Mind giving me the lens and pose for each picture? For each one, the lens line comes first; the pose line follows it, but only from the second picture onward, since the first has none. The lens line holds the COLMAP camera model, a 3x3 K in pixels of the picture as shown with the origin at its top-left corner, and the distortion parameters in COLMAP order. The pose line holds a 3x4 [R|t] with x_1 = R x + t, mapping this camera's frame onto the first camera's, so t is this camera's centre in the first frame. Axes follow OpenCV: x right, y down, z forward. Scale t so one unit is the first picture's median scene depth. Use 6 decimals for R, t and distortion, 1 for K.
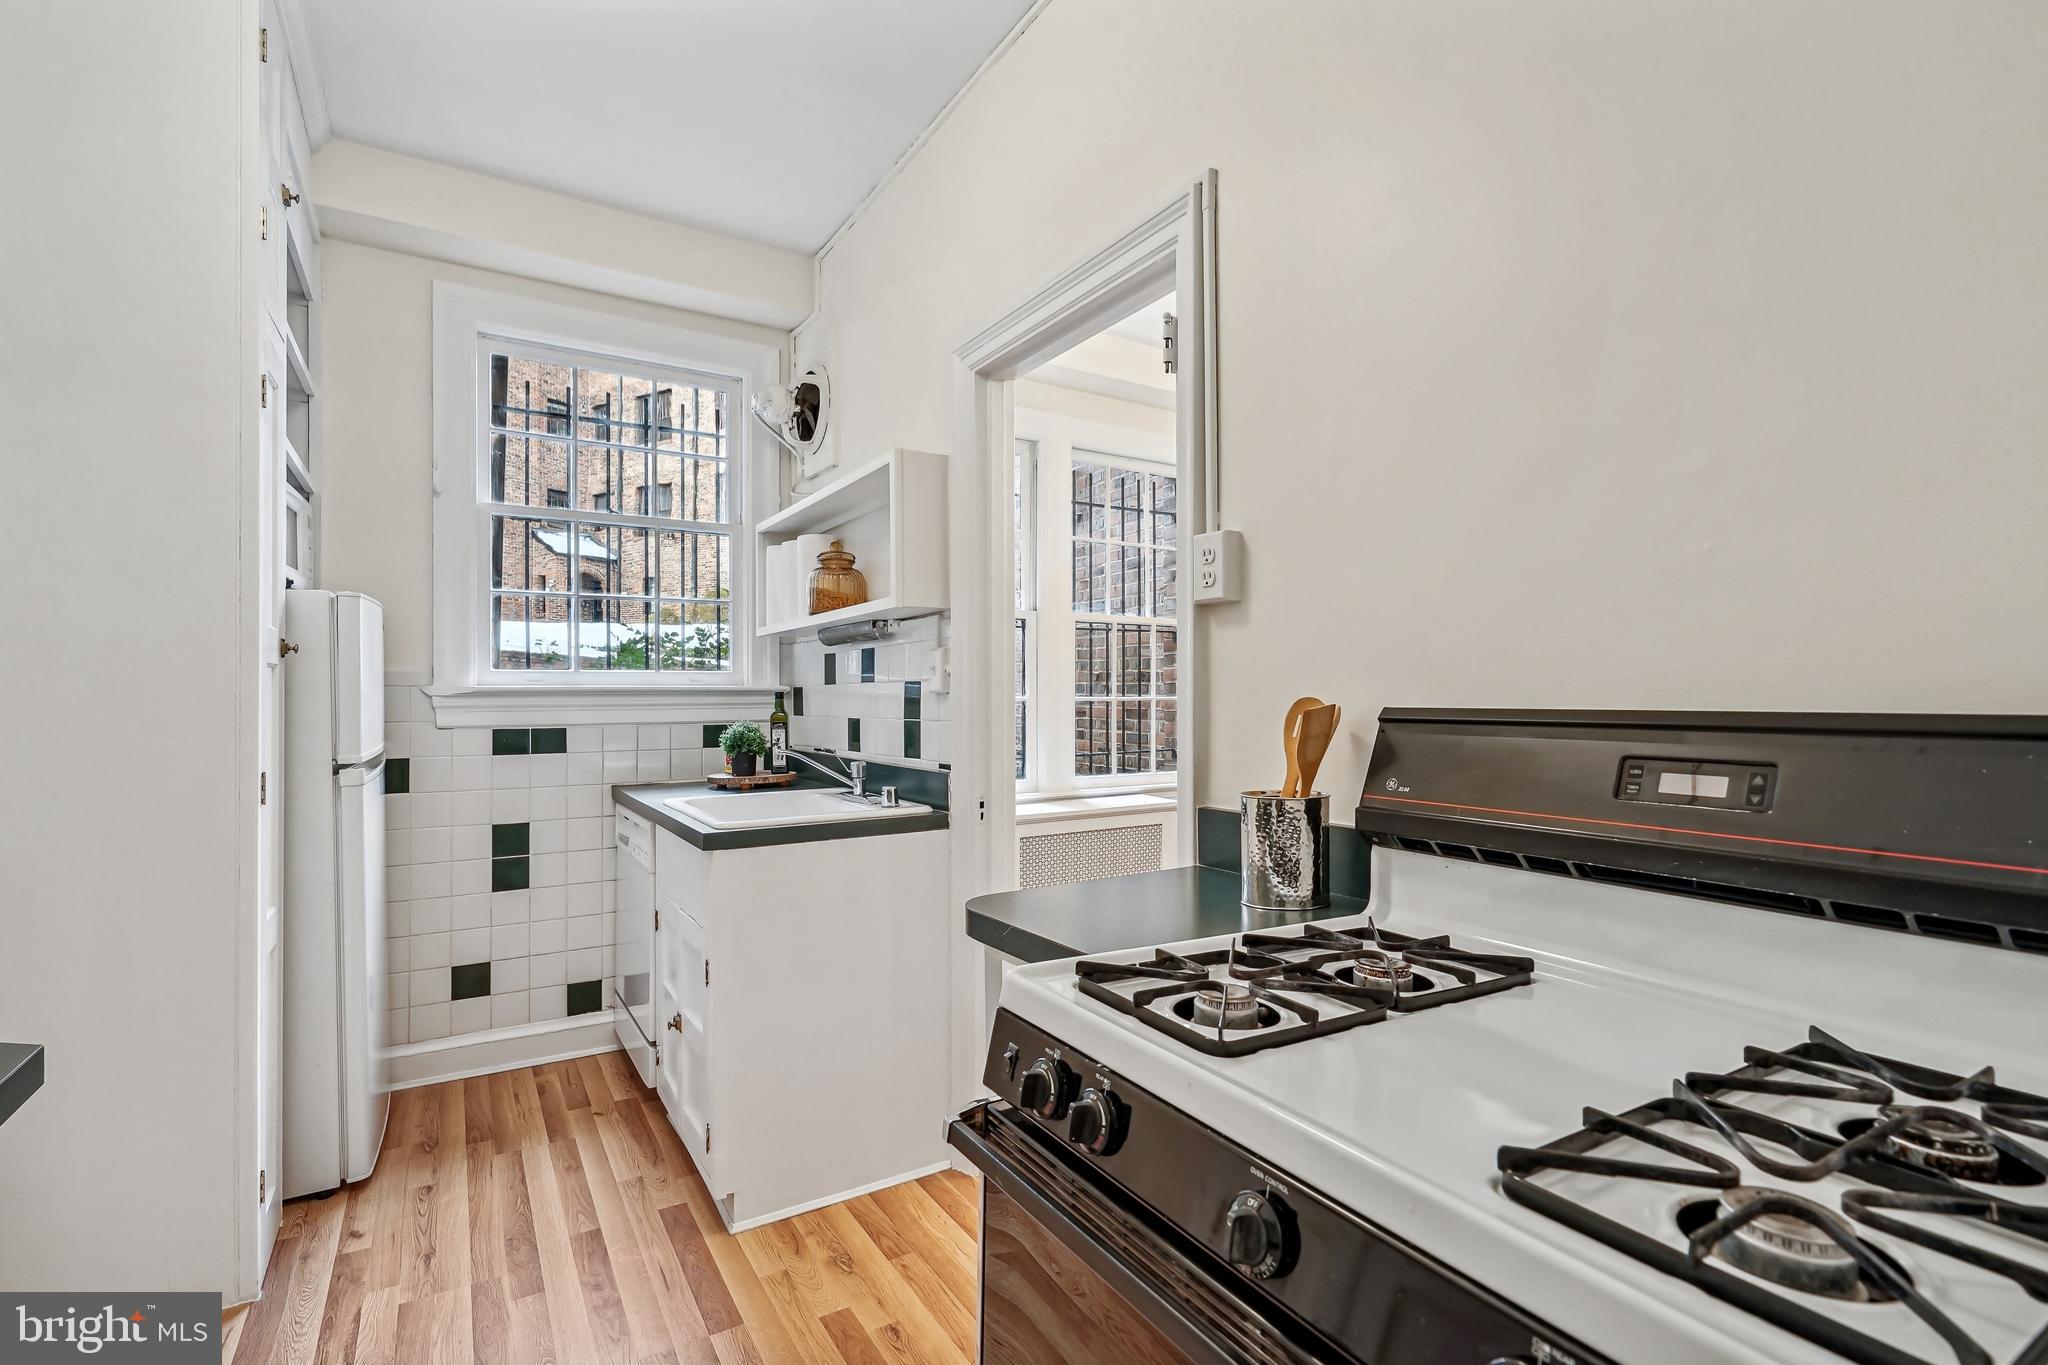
lens RADIAL K [[922.8, 0, 1024.0], [0, 922.8, 682.5], [0, 0, 1]] dist [-0.000400, 0.000380]
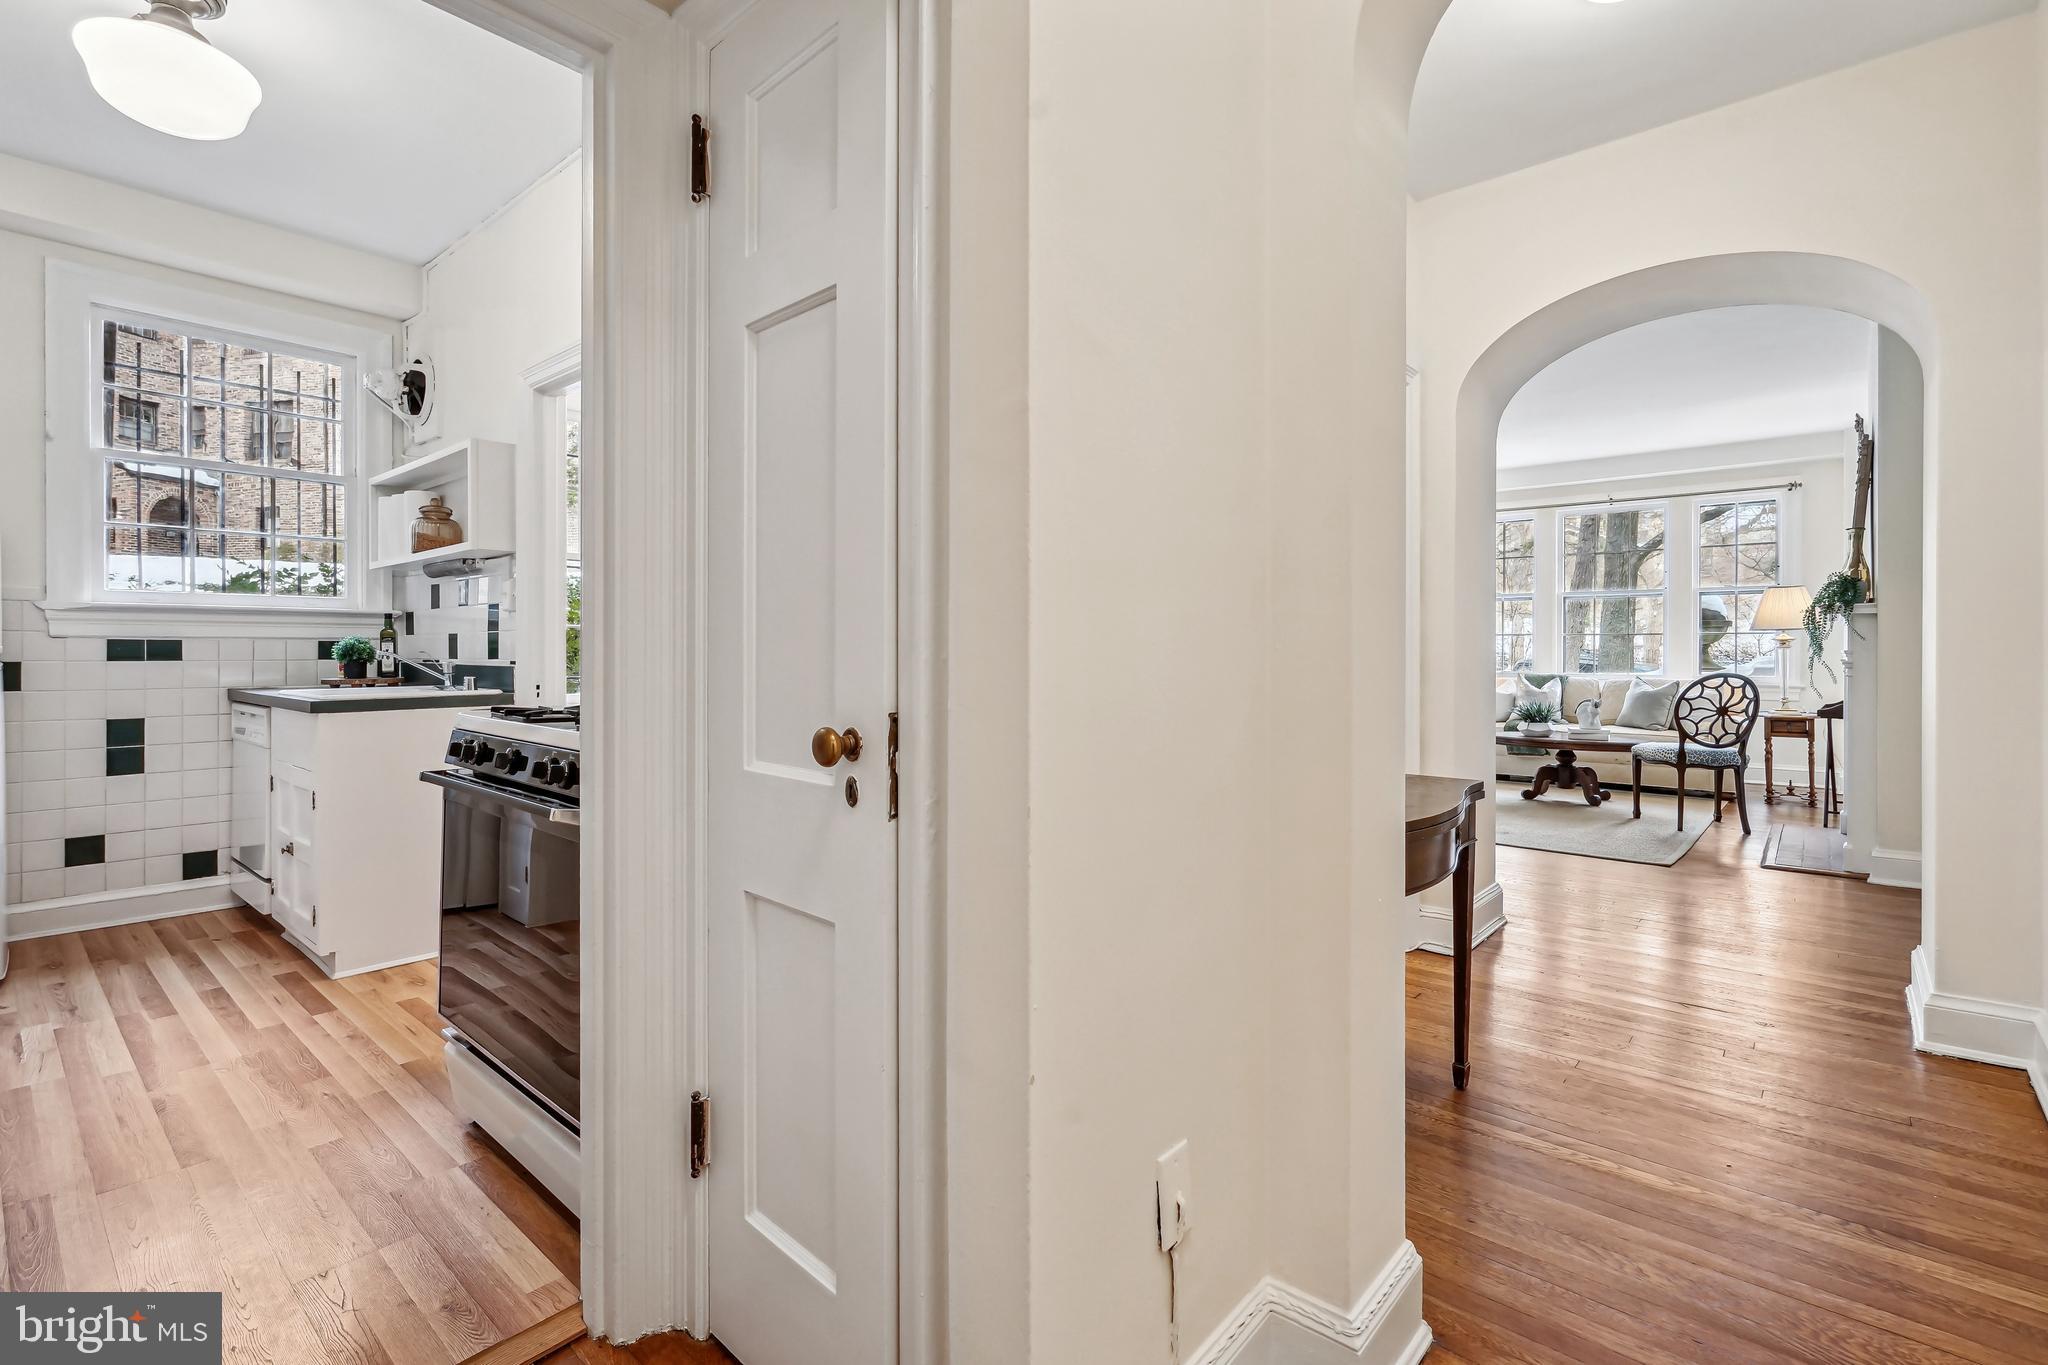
lens RADIAL K [[930.5, 0, 1026.8], [0, 930.5, 651.4], [0, 0, 1]] dist [0.000866, 0.000592]
pose [[0.955215, 0.006232, 0.295846, 0.195761], [-0.010195, 0.999878, 0.011854, 0.038744], [-0.295736, -0.014339, 0.955162, -0.483641]]
